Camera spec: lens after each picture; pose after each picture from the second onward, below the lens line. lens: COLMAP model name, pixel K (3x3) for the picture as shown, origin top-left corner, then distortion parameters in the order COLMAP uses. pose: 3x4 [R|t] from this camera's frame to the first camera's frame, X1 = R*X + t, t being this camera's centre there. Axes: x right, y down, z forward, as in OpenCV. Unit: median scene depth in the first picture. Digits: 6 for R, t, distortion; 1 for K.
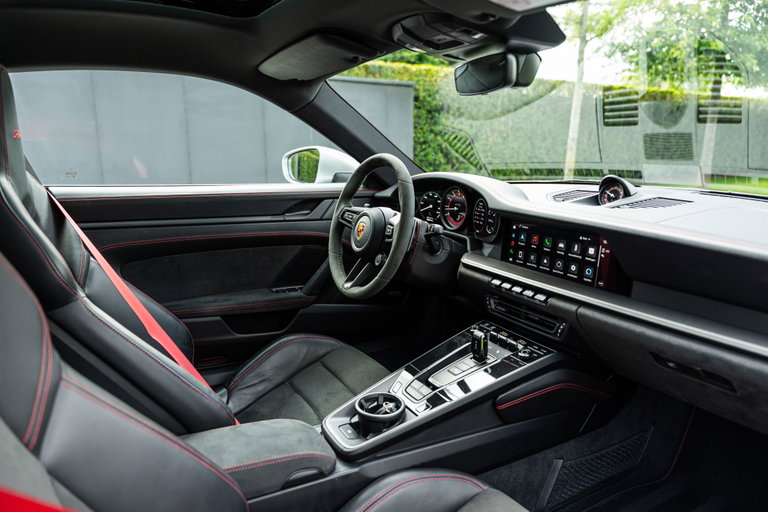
lens RADIAL K [[510.8, 0, 384.0], [0, 510.8, 256.0], [0, 0, 1]] dist [0.004929, 0.001535]
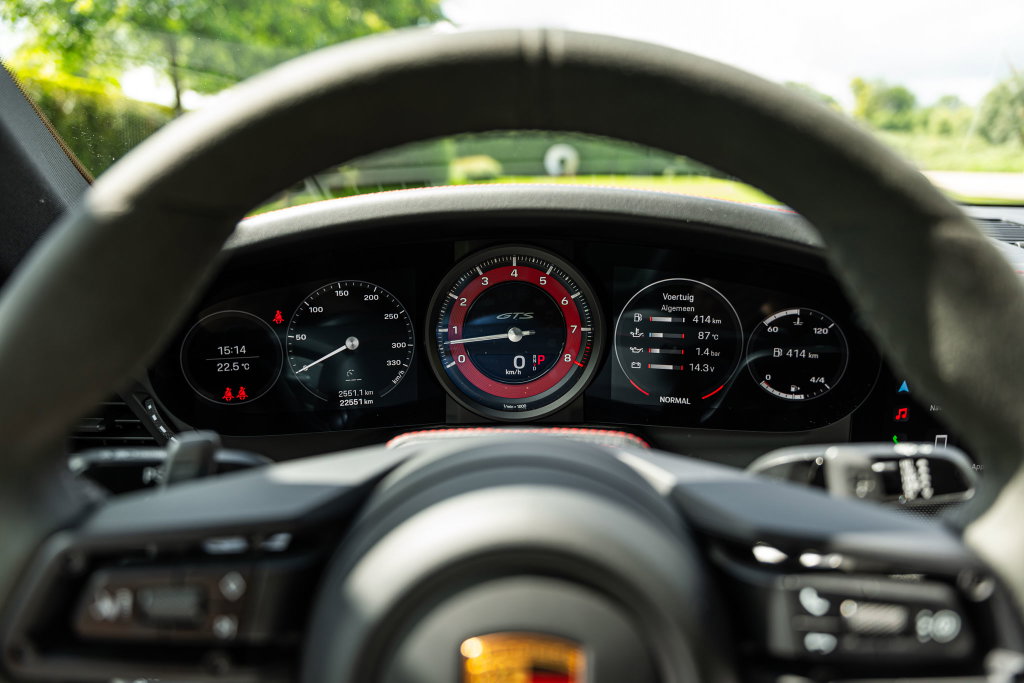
lens RADIAL K [[681.1, 0, 512.0], [0, 681.1, 341.5], [0, 0, 1]] dist [0.004929, 0.001535]
pose [[0.477345, -0.220150, 0.850691, -0.169158], [0.193927, 0.970630, 0.142371, -0.161751], [-0.857049, 0.097012, 0.506019, 0.992296]]
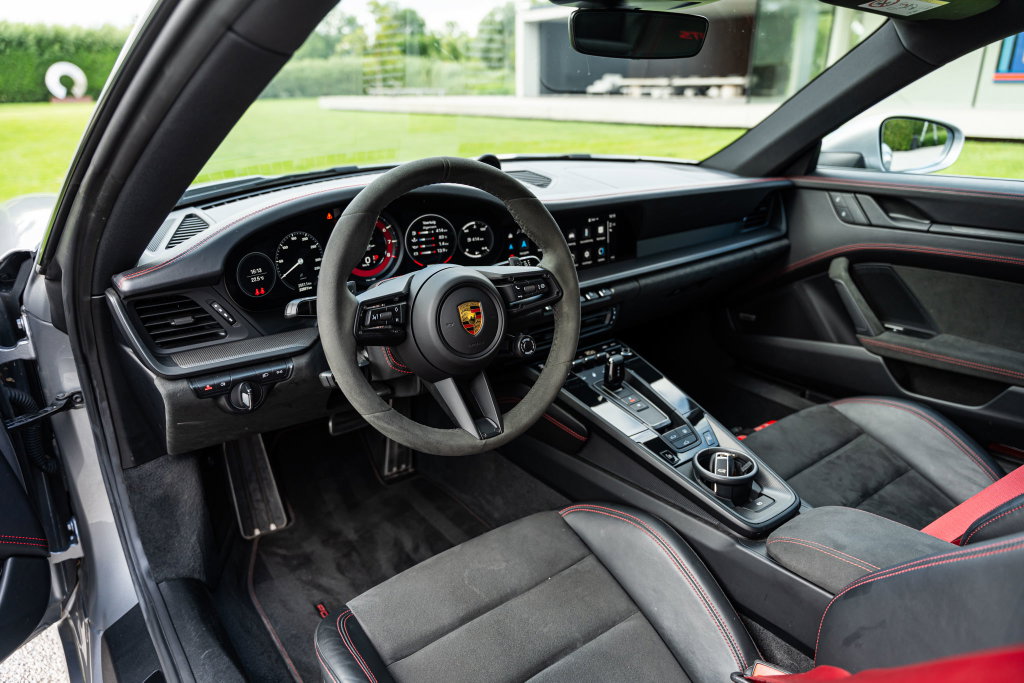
lens RADIAL K [[681.1, 0, 512.0], [0, 681.1, 341.5], [0, 0, 1]] dist [0.004929, 0.001535]
pose [[-0.128289, -0.352405, 0.927013, -0.725659], [0.221669, 0.900899, 0.373155, -0.288914], [-0.966646, 0.253361, -0.037458, 1.071218]]
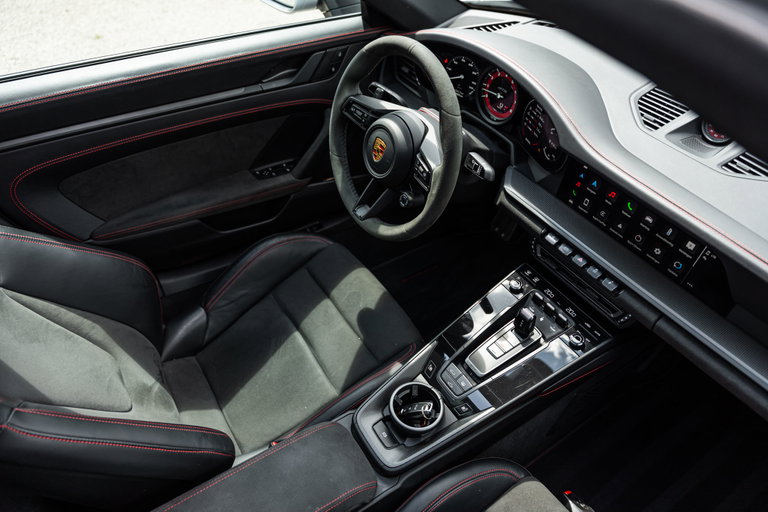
lens RADIAL K [[510.8, 0, 384.0], [0, 510.8, 256.0], [0, 0, 1]] dist [0.004929, 0.001535]
pose [[0.996891, -0.021984, 0.075666, -0.105642], [-0.021845, 0.845542, 0.533462, -0.343346], [-0.075706, -0.533457, 0.842433, 0.307104]]
